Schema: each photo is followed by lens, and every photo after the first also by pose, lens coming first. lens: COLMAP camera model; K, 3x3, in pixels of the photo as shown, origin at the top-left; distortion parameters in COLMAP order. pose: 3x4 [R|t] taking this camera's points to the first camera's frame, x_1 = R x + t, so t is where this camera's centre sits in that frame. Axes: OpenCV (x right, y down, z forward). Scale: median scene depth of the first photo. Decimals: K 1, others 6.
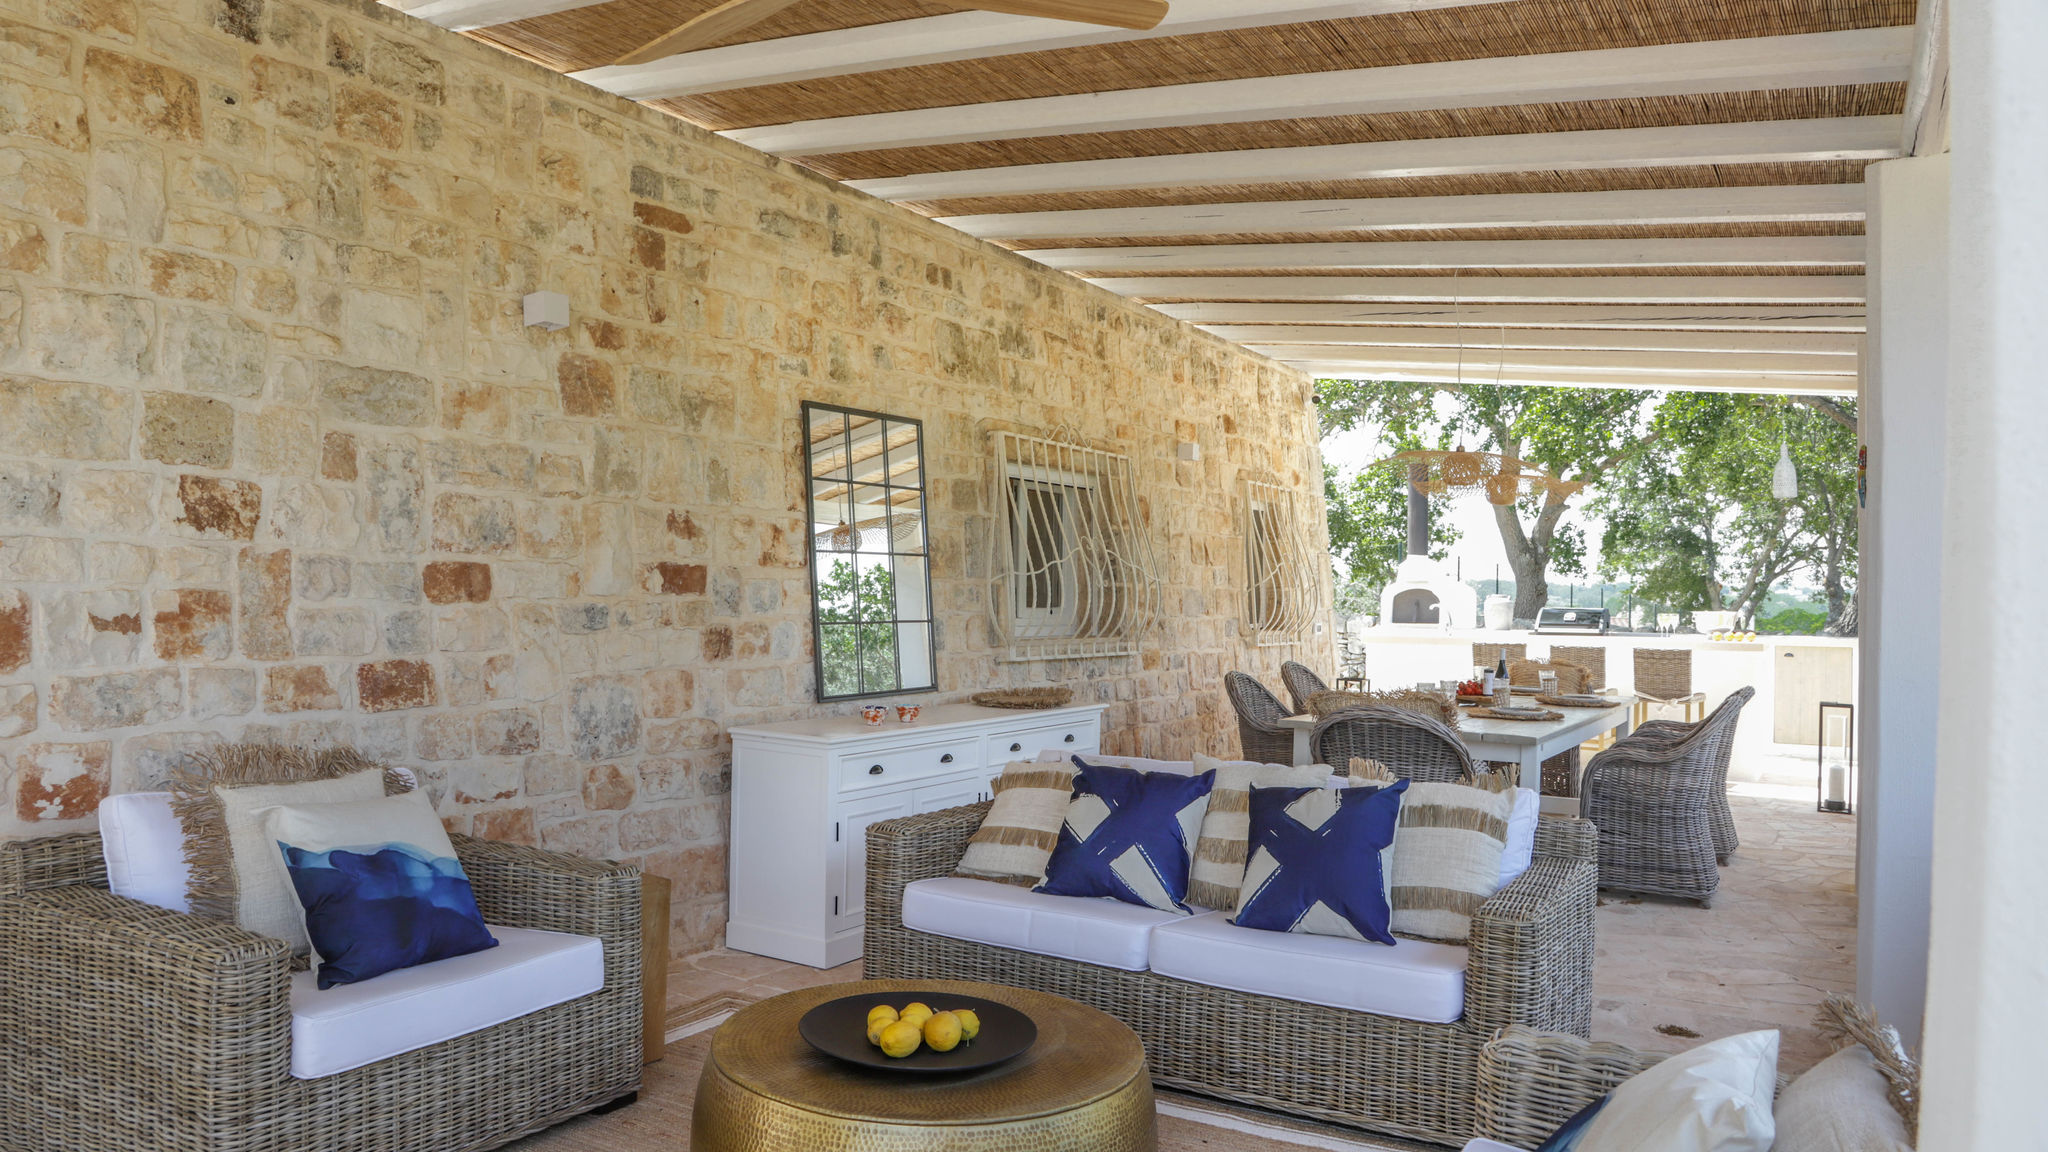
lens RADIAL K [[1478.1, 0, 1029.9], [0, 1478.1, 573.7], [0, 0, 1]] dist [-0.079139, 0.020976]
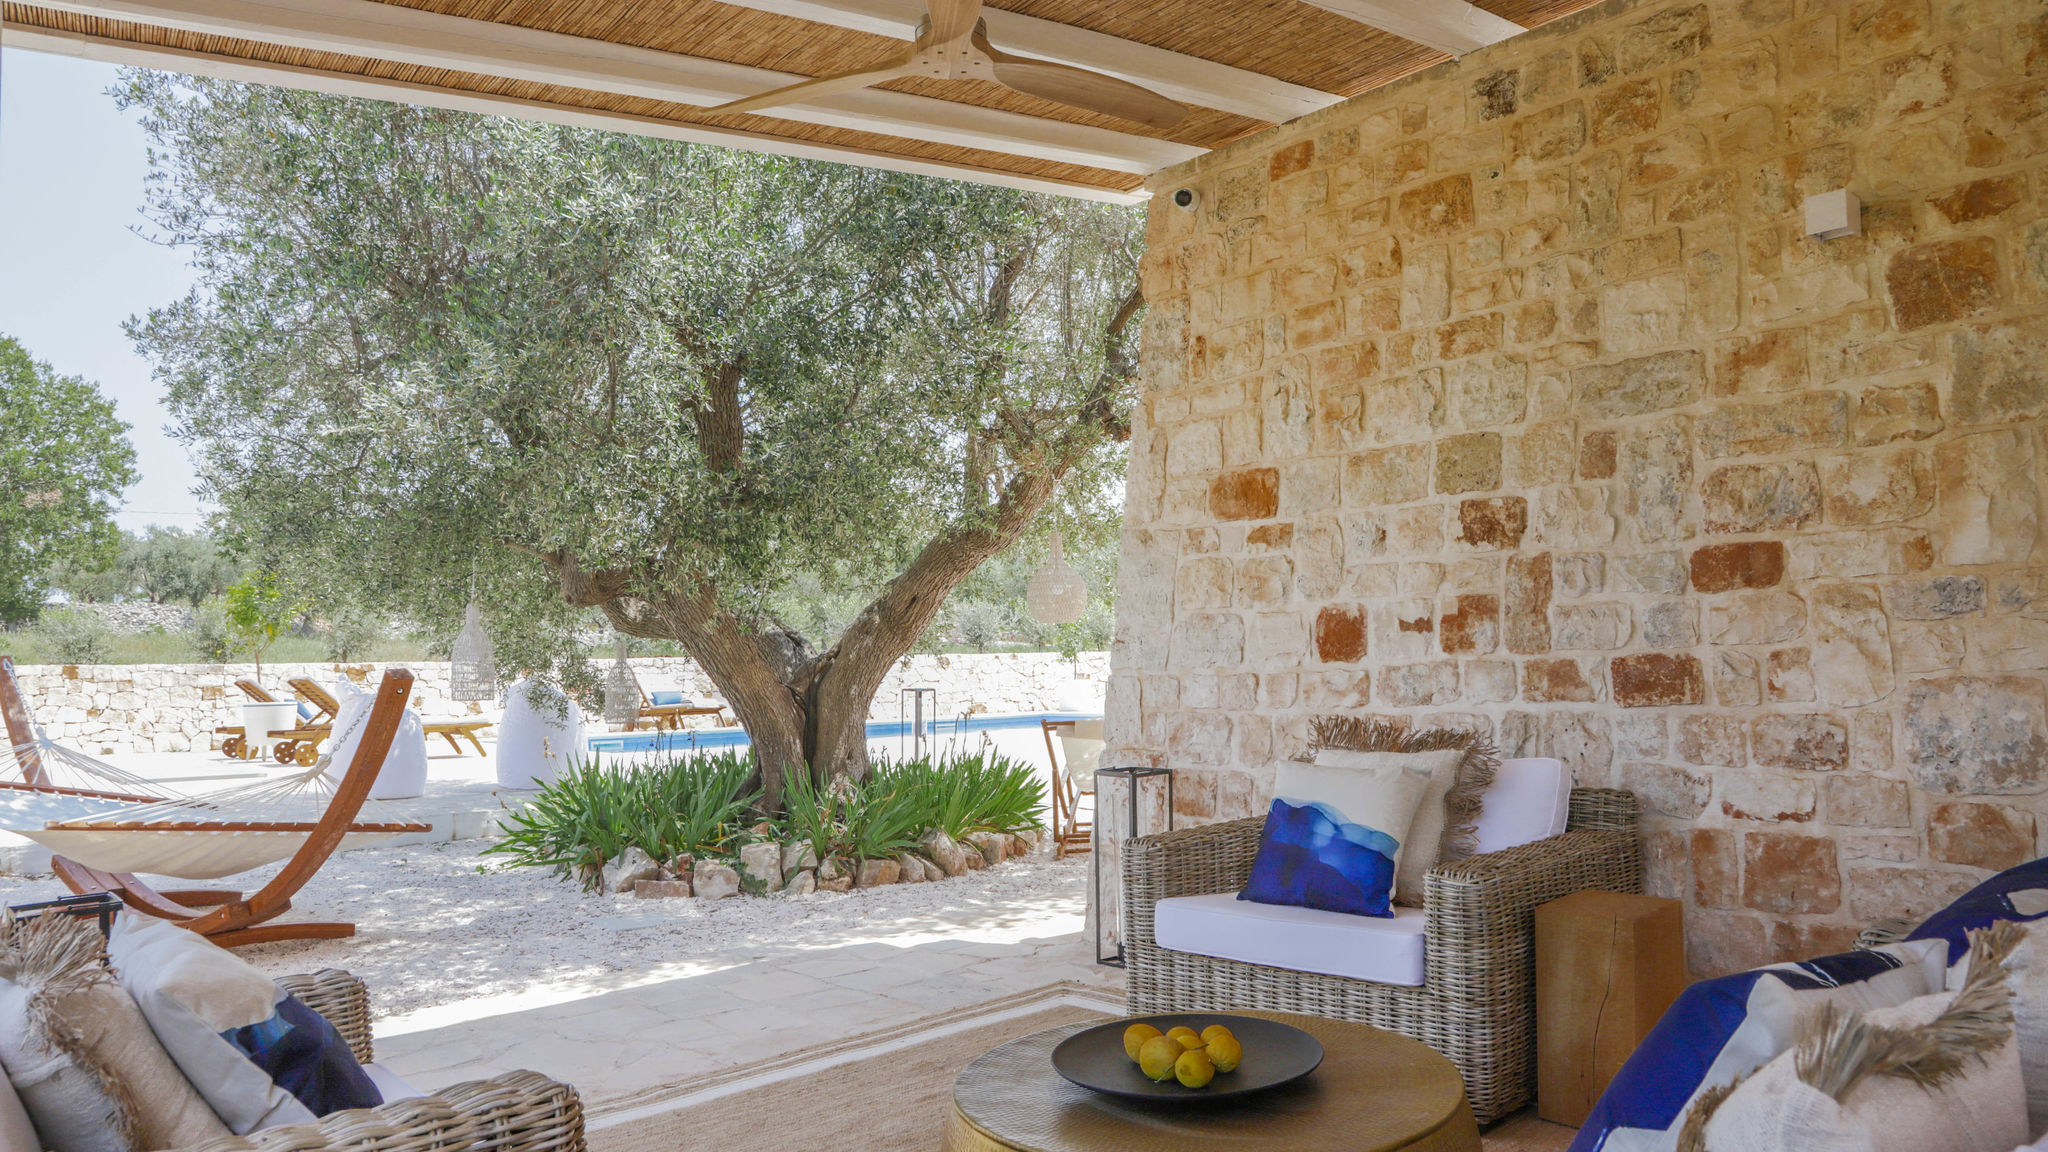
lens RADIAL K [[1478.1, 0, 1016.2], [0, 1478.1, 589.5], [0, 0, 1]] dist [-0.079139, 0.020976]
pose [[-0.350752, -0.057230, -0.934718, 0.604589], [0.031504, 0.996845, -0.072856, 0.072888], [0.935938, -0.055002, -0.347842, 0.935291]]
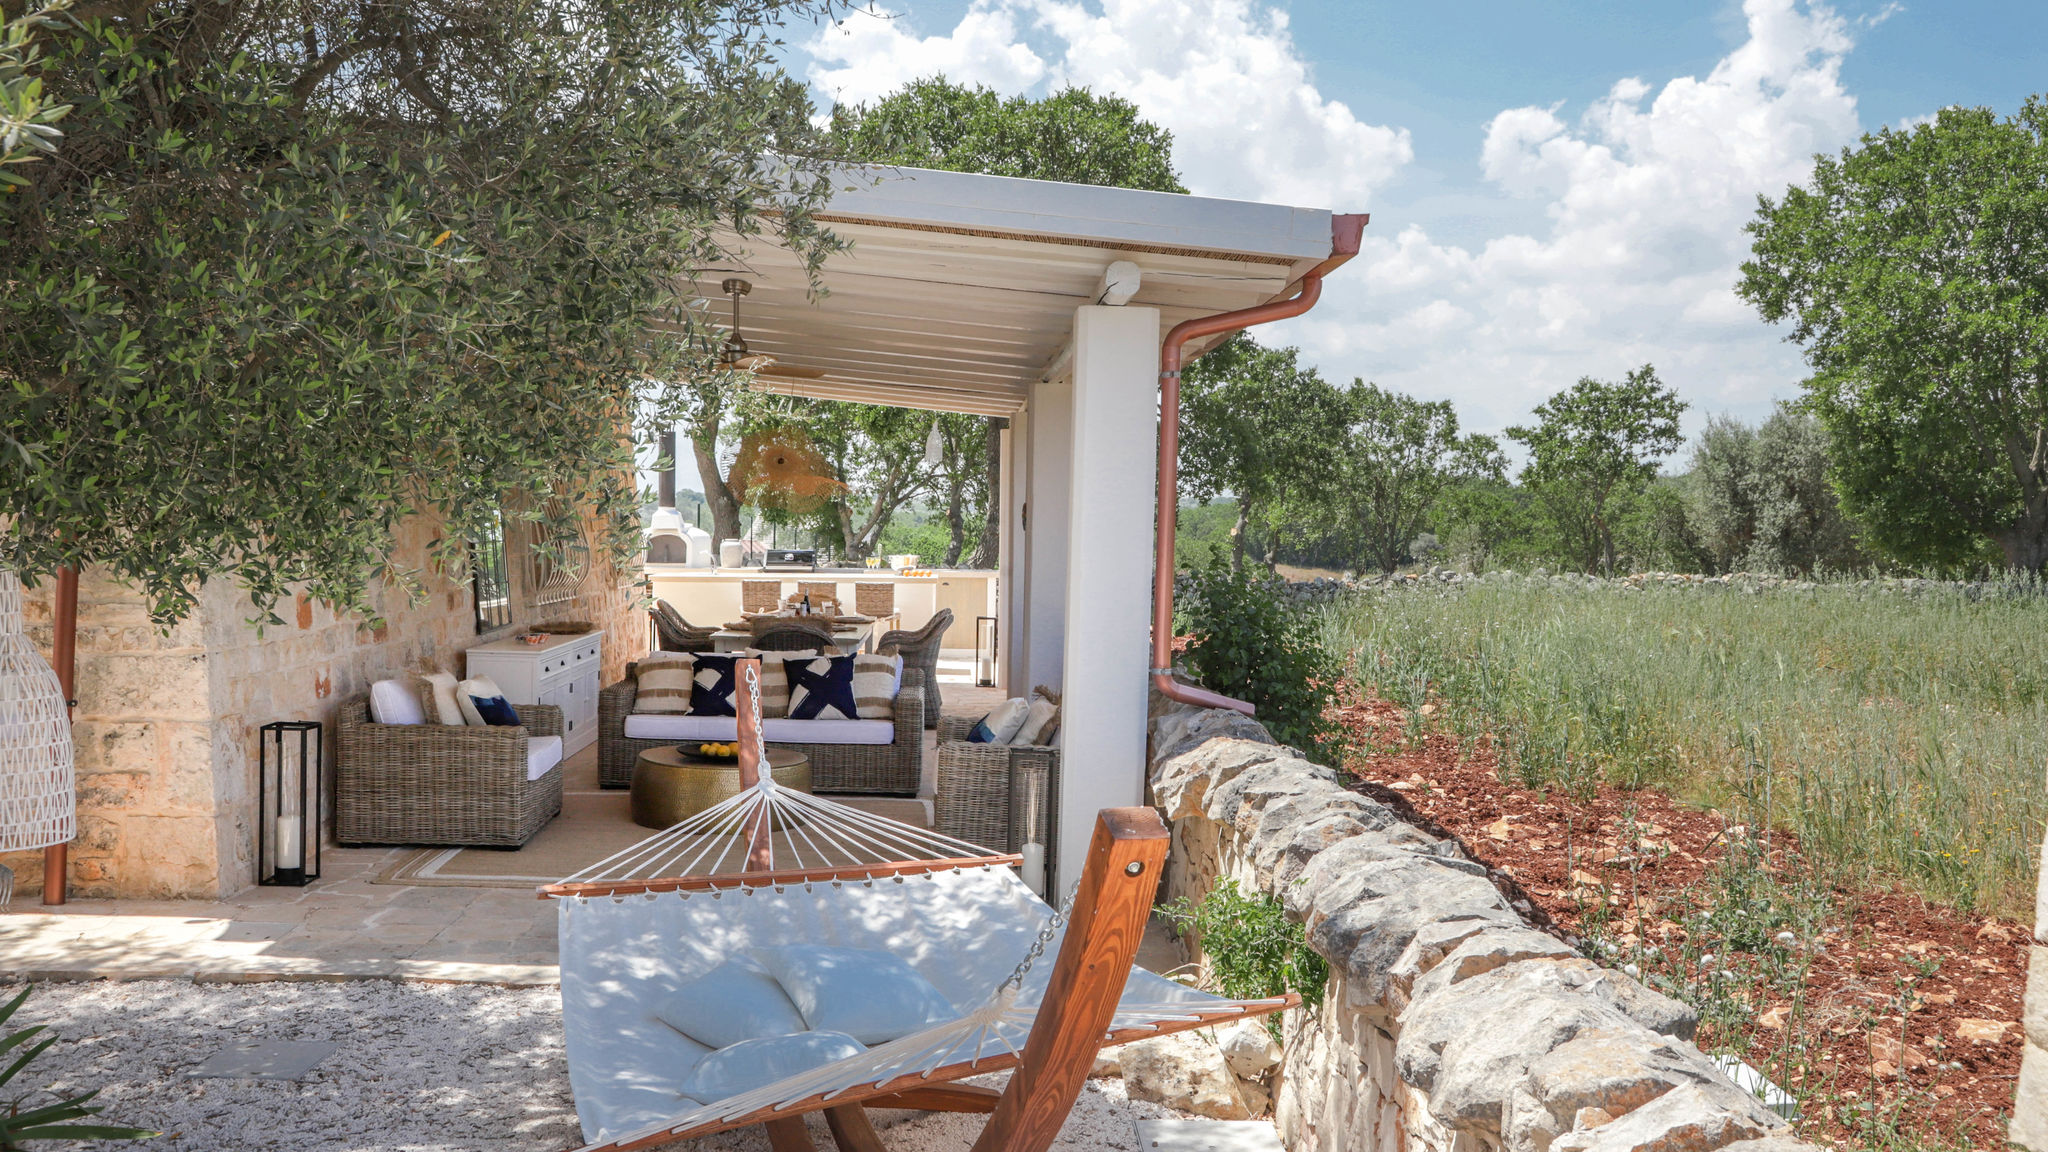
lens RADIAL K [[1673.6, 0, 1023.0], [0, 1673.6, 574.8], [0, 0, 1]] dist [-0.000943, -0.002213]
pose [[0.847801, -0.020380, 0.529923, -1.050077], [-0.007698, 0.998683, 0.050723, -0.137913], [-0.530259, -0.047082, 0.846527, -1.579234]]
